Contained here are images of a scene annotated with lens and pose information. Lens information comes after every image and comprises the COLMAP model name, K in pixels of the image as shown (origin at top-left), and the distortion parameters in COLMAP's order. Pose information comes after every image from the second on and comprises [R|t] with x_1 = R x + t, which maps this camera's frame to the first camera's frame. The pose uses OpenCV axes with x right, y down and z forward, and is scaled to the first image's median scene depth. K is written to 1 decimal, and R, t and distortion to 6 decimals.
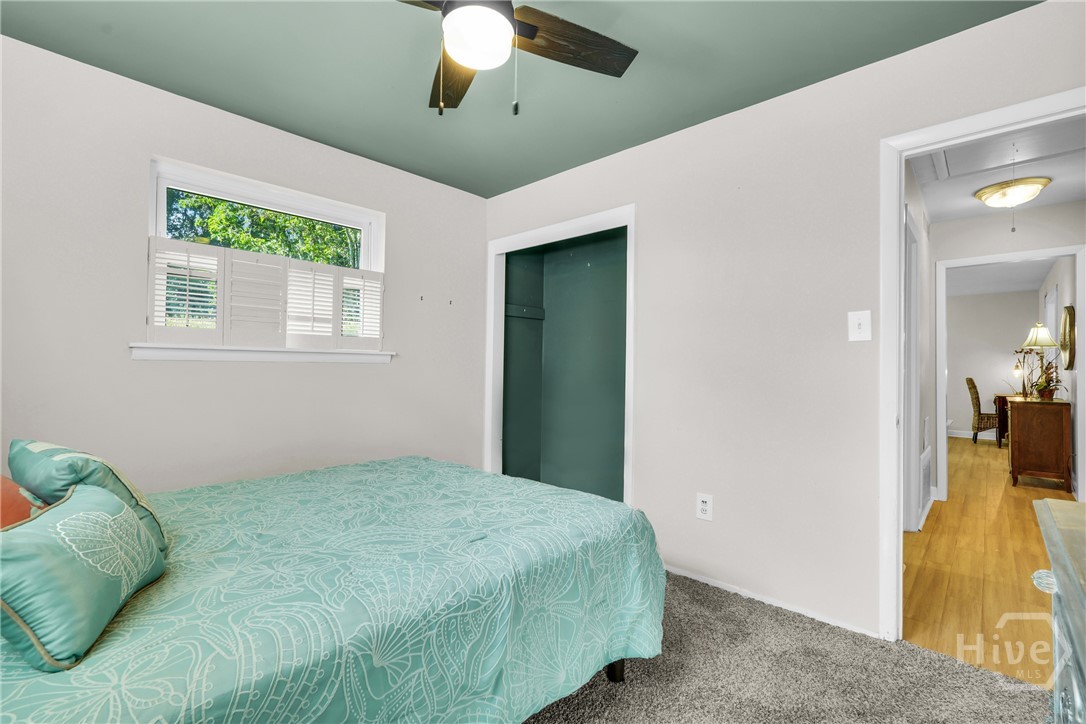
lens RADIAL K [[485.0, 0, 546.5], [0, 485.0, 362.6], [0, 0, 1]] dist [-0.014021, 0.005345]
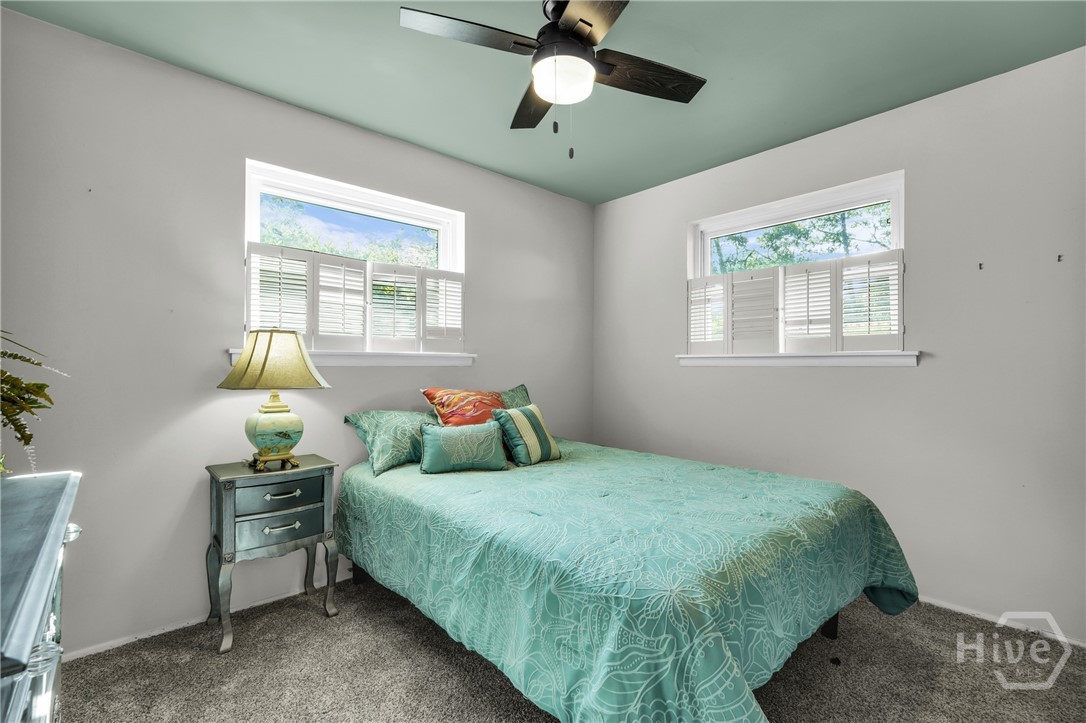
lens RADIAL K [[485.0, 0, 546.2], [0, 485.0, 363.7], [0, 0, 1]] dist [-0.014021, 0.005345]
pose [[-0.080842, -0.021481, -0.996495, 0.739128], [0.001832, 0.999763, -0.021700, 0.019645], [0.996725, -0.003580, -0.080783, 0.798739]]
